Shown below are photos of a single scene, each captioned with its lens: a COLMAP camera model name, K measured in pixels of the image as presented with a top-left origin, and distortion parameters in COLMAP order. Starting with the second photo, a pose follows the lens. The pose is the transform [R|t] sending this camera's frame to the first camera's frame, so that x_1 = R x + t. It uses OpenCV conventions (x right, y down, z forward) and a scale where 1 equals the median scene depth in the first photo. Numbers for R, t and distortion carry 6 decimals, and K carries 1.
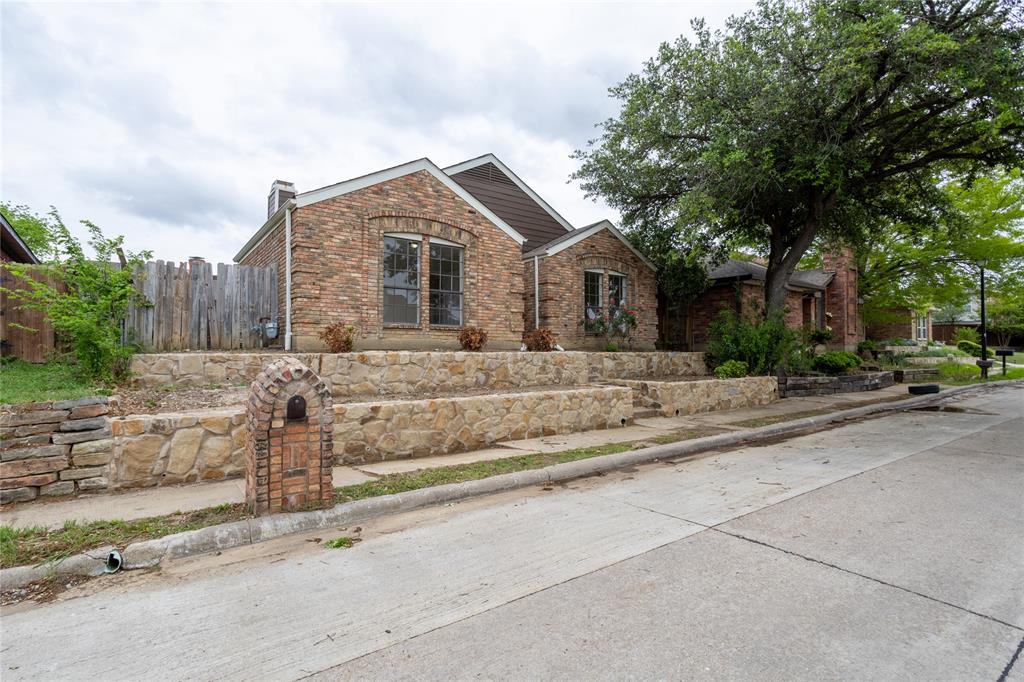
lens RADIAL K [[494.9, 0, 507.9], [0, 494.9, 341.2], [0, 0, 1]] dist [-0.029858, 0.007776]
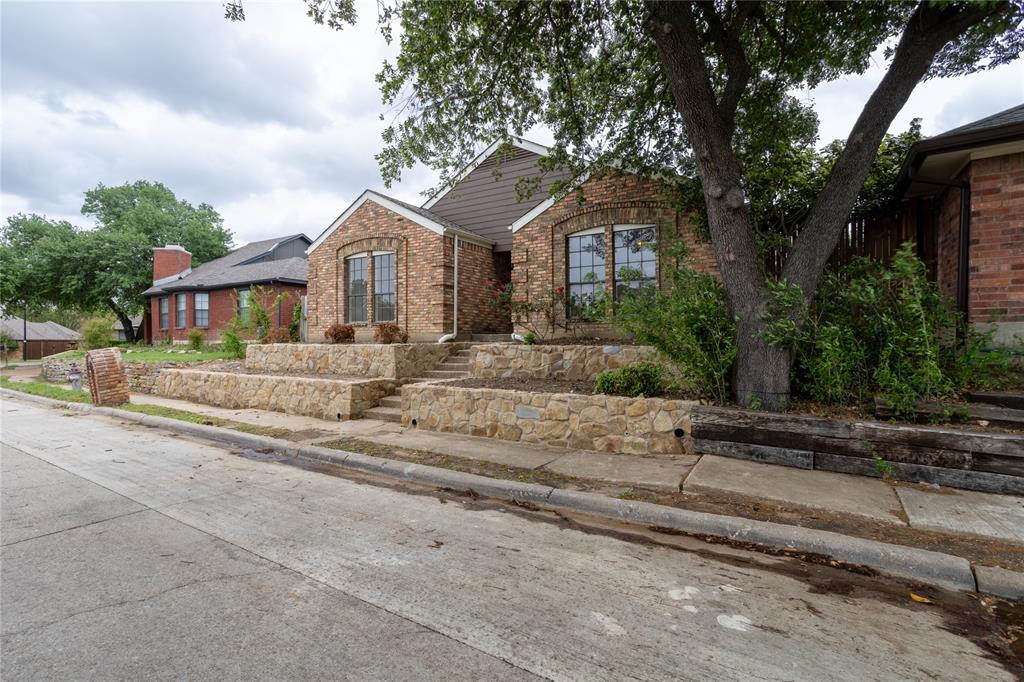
lens RADIAL K [[494.9, 0, 508.5], [0, 494.9, 347.7], [0, 0, 1]] dist [-0.029858, 0.007776]
pose [[0.355959, 0.013679, -0.934402, 1.200042], [0.021734, 0.999501, 0.022912, 0.011513], [0.934249, -0.028464, 0.355484, 0.921992]]
